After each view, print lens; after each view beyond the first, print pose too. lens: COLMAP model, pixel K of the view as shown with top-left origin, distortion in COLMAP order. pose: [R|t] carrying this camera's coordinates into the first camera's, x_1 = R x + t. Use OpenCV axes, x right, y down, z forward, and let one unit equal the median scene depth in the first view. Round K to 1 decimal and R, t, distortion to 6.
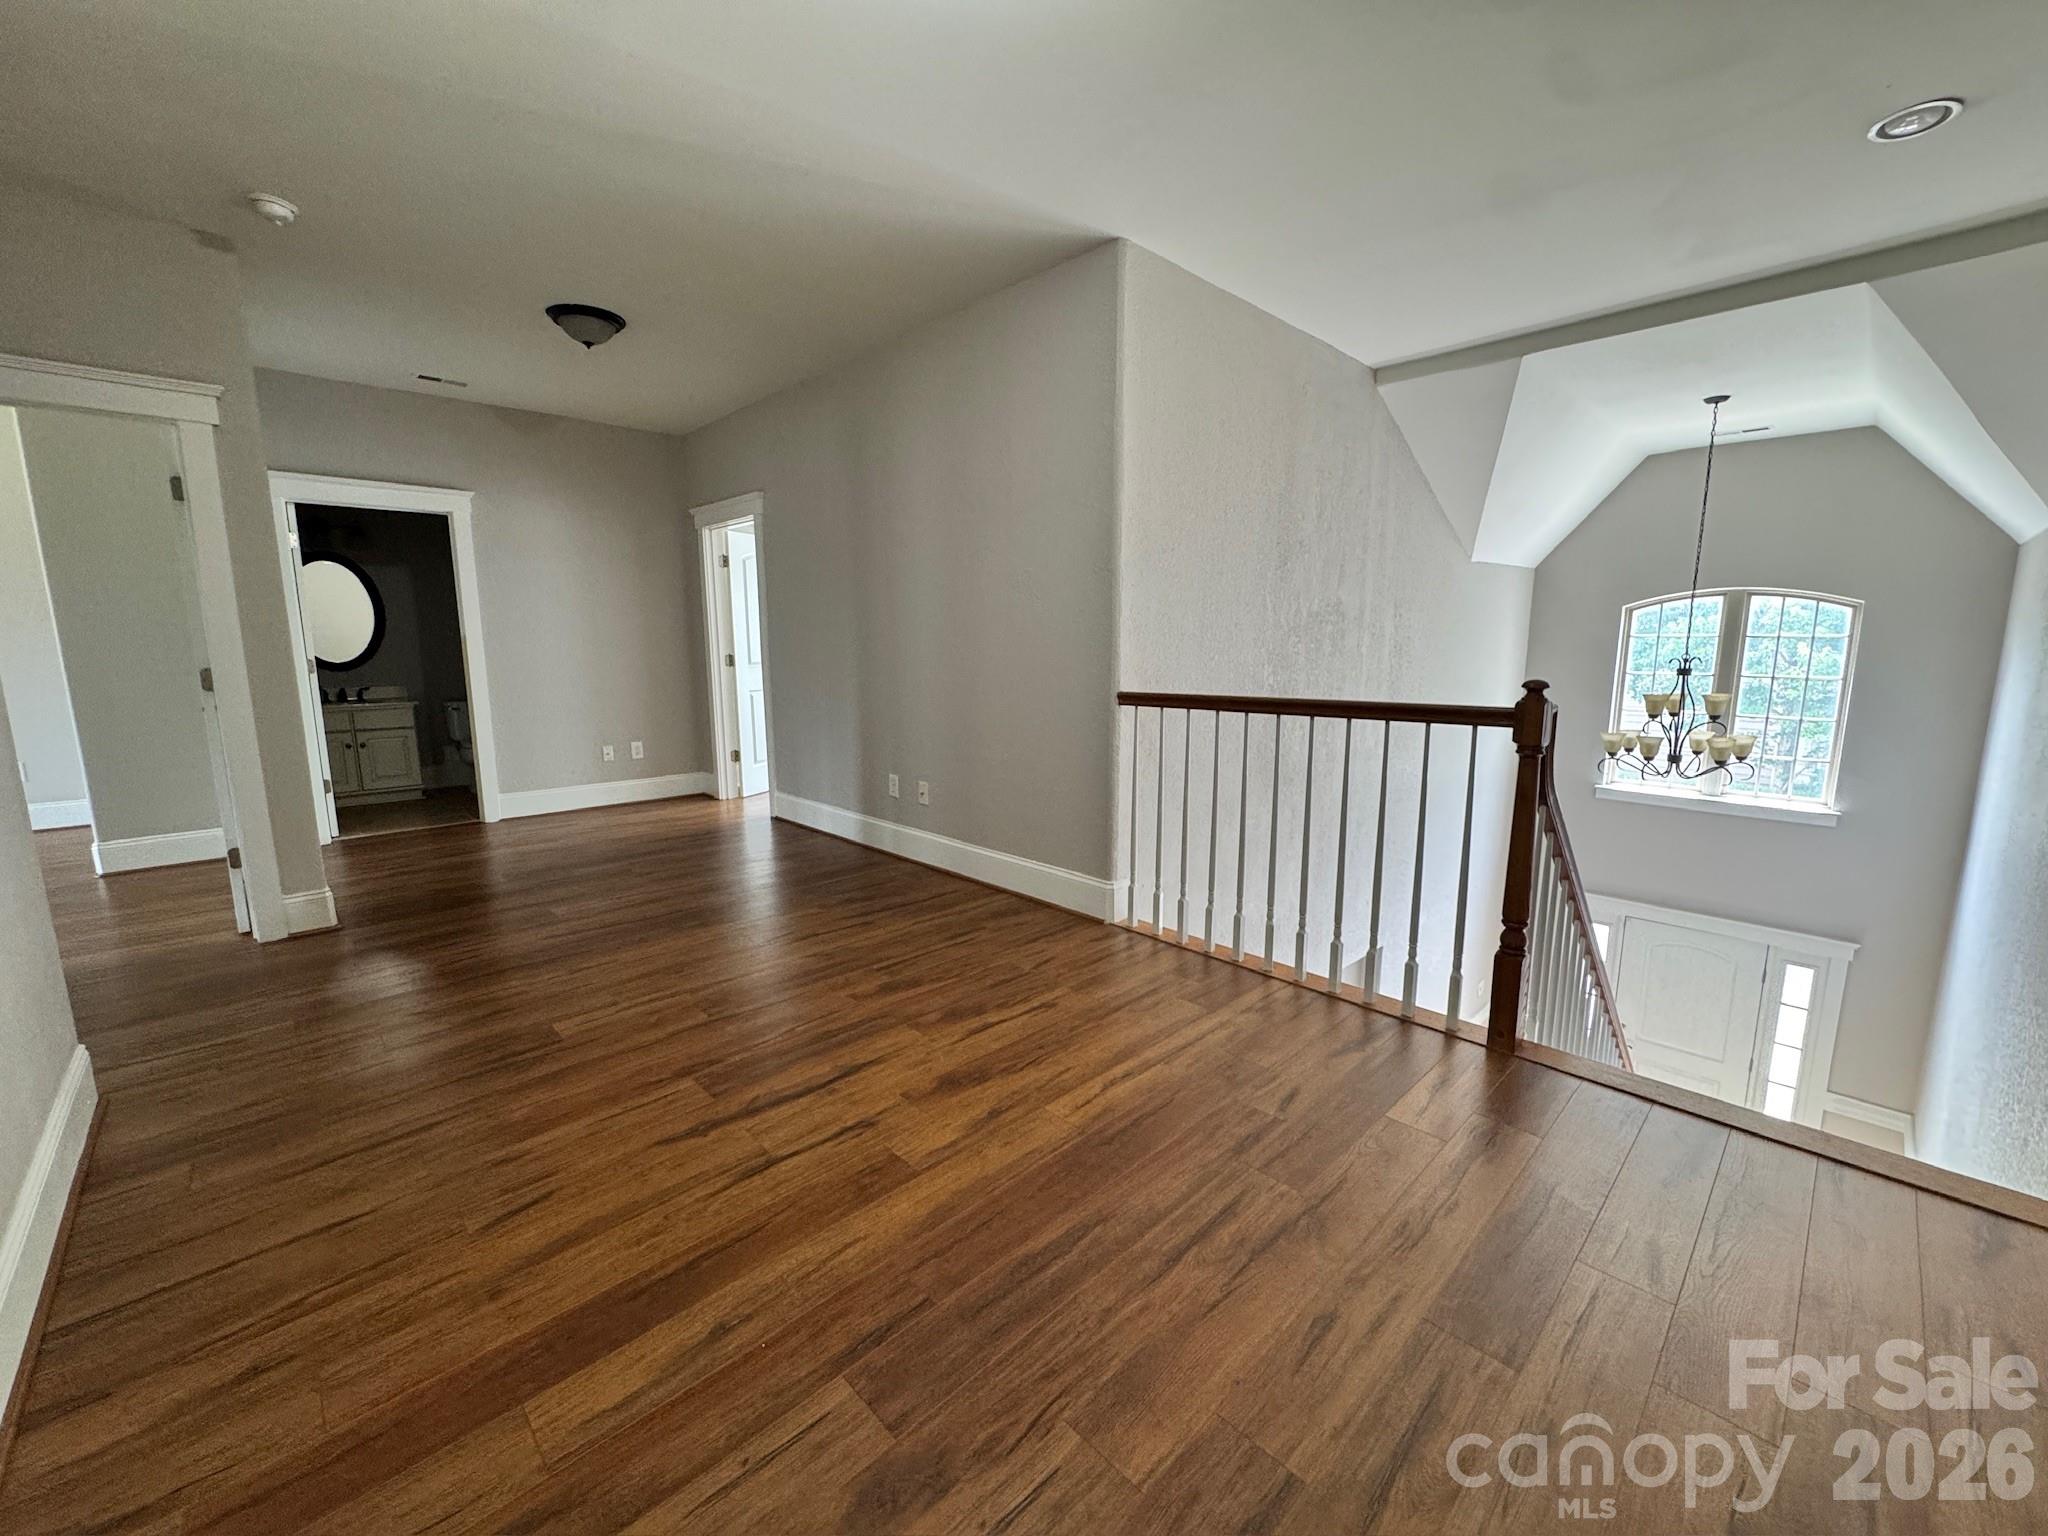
lens RADIAL K [[818.4, 0, 1024.0], [0, 818.4, 768.0], [0, 0, 1]] dist [-0.003246, 0.000057]
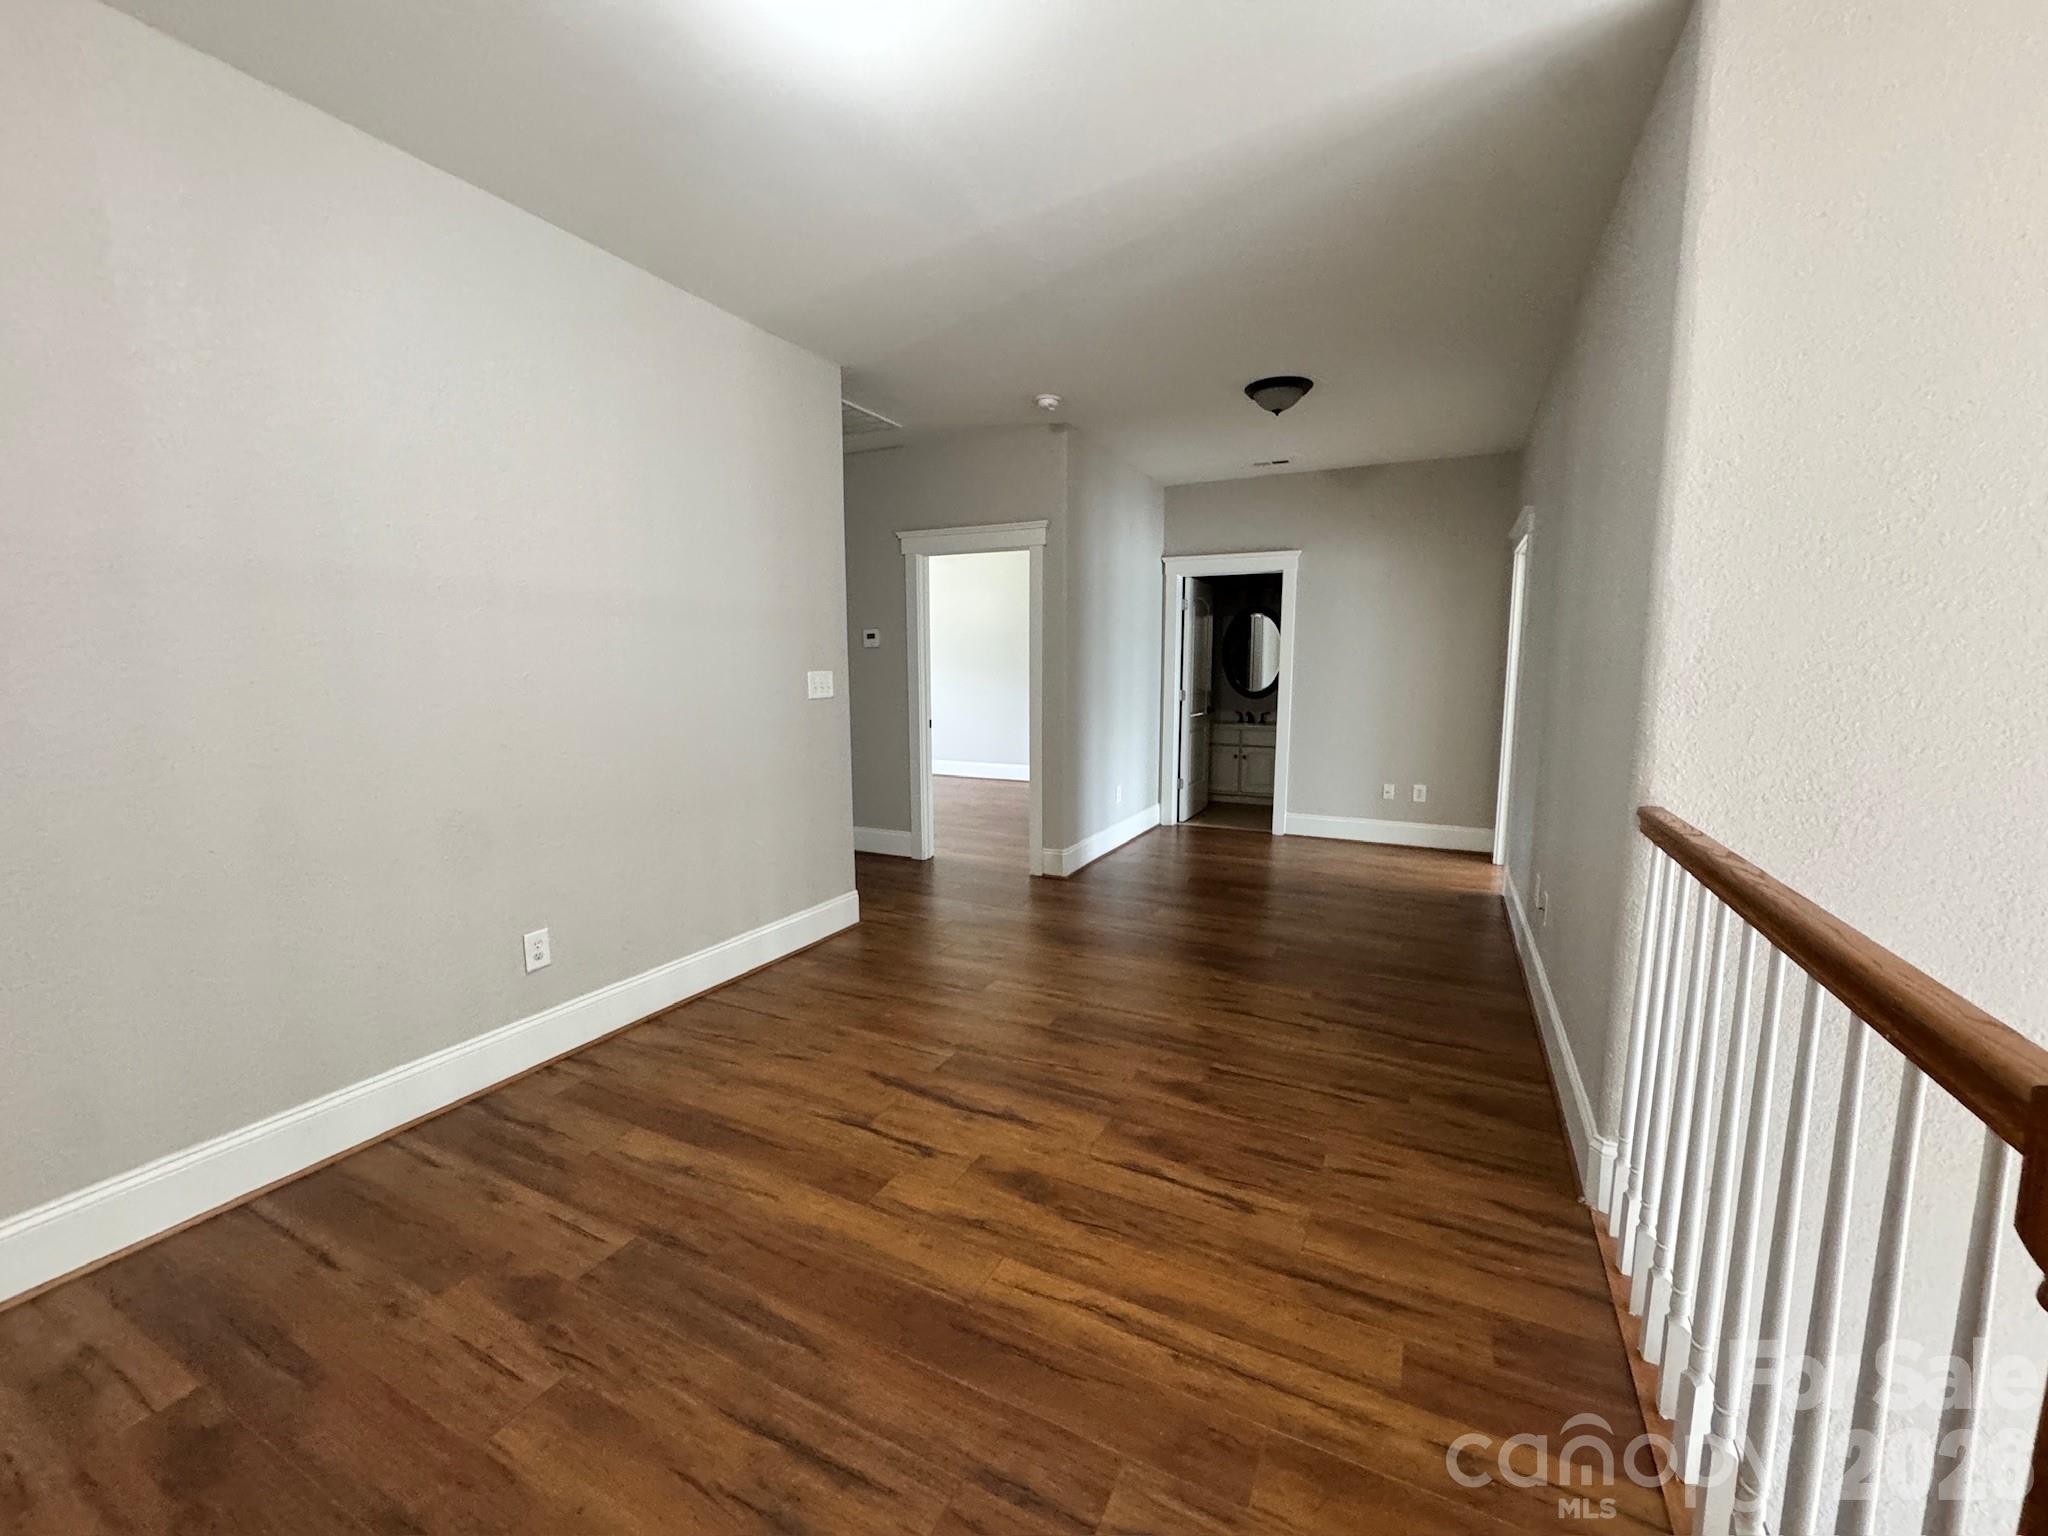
lens RADIAL K [[818.4, 0, 1024.0], [0, 818.4, 768.0], [0, 0, 1]] dist [-0.003246, 0.000057]
pose [[0.333846, 0.121034, -0.934825, 0.644982], [-0.148069, 0.986144, 0.074800, -0.130495], [0.930926, 0.113447, 0.347142, 0.560745]]
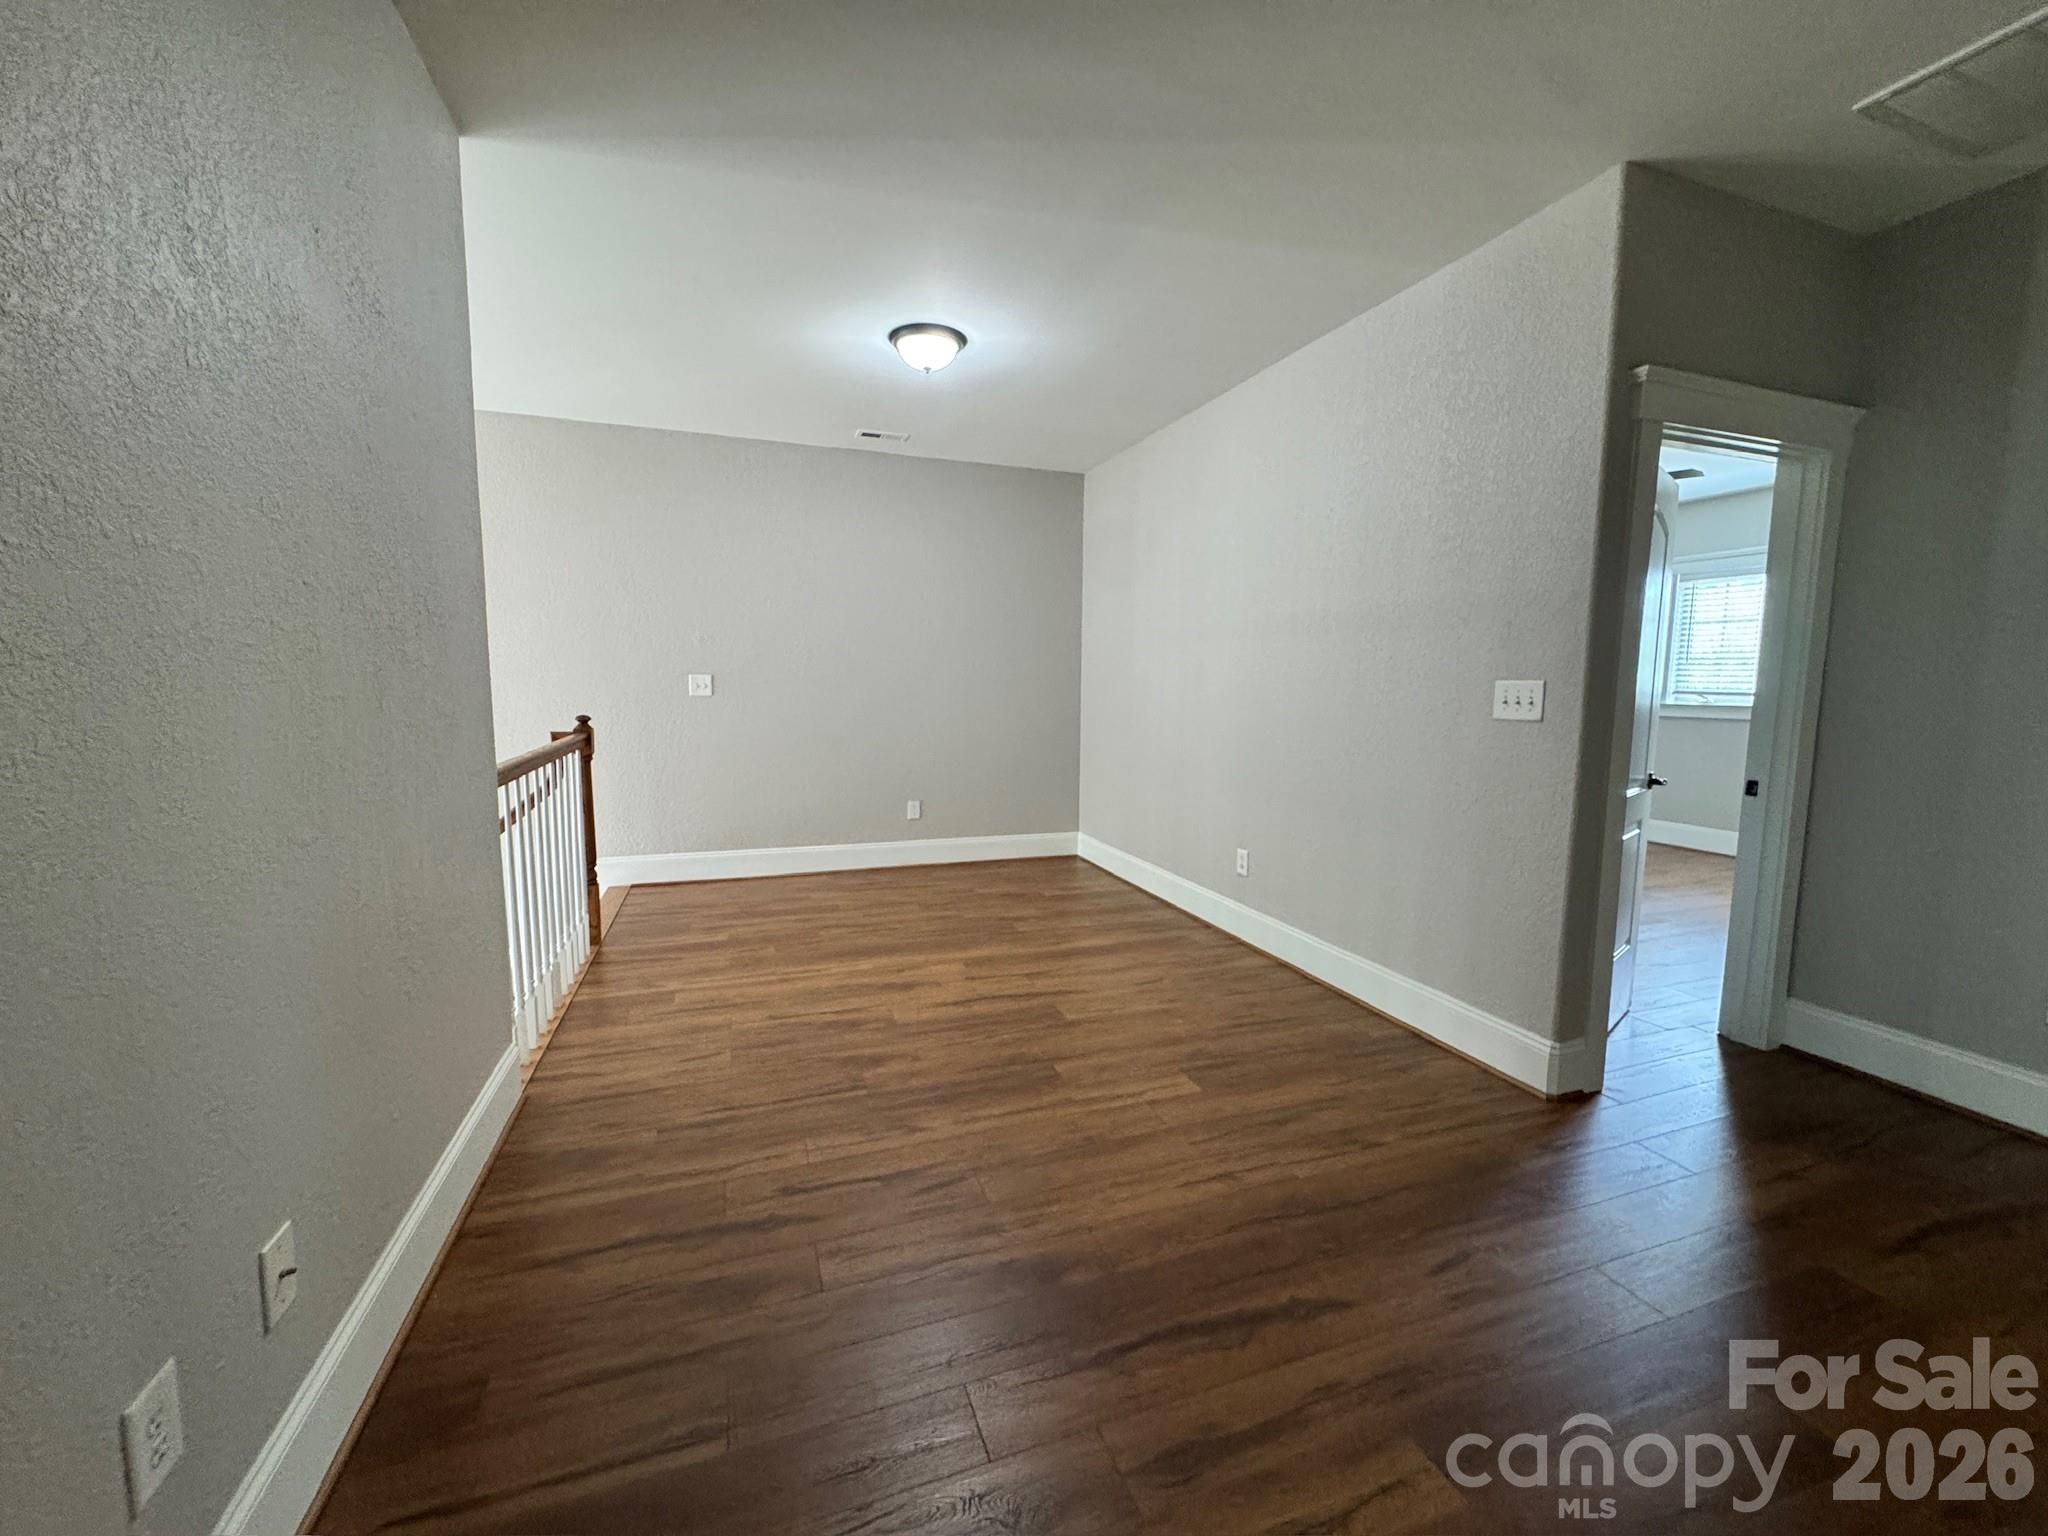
lens RADIAL K [[818.4, 0, 1024.0], [0, 818.4, 768.0], [0, 0, 1]] dist [-0.003246, 0.000057]
pose [[-0.912649, -0.047112, 0.406021, -0.780291], [0.059087, 0.967696, 0.245100, -0.319440], [-0.404452, 0.247680, -0.880382, 1.902480]]
